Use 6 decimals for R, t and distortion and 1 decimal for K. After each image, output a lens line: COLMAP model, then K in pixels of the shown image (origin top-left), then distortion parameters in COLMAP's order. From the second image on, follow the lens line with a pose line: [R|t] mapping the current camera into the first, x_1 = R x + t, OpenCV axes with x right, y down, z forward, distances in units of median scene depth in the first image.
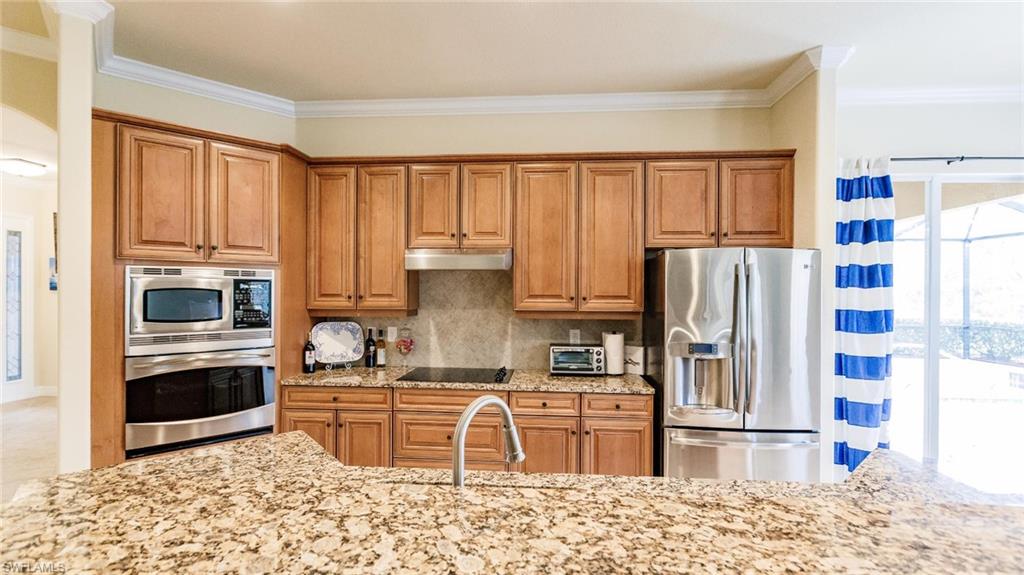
lens RADIAL K [[461.0, 0, 511.5], [0, 461.0, 291.5], [0, 0, 1]] dist [-0.000312, 0.000556]
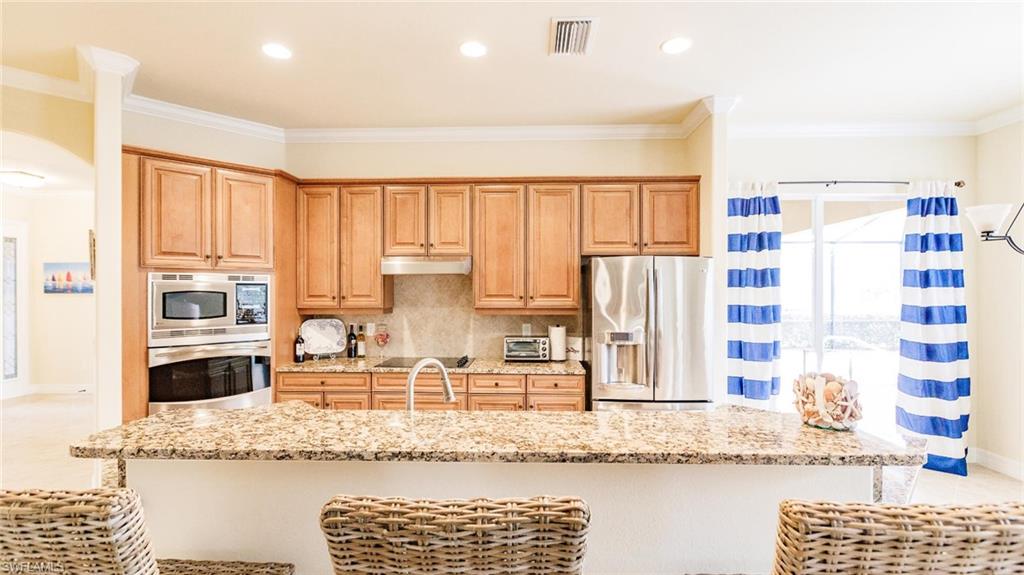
lens RADIAL K [[461.0, 0, 512.2], [0, 461.0, 291.0], [0, 0, 1]] dist [-0.000312, 0.000556]
pose [[0.999135, -0.005858, 0.041172, 0.058015], [0.005927, 0.999981, -0.001558, -0.000233], [-0.041162, 0.001801, 0.999151, -0.205347]]
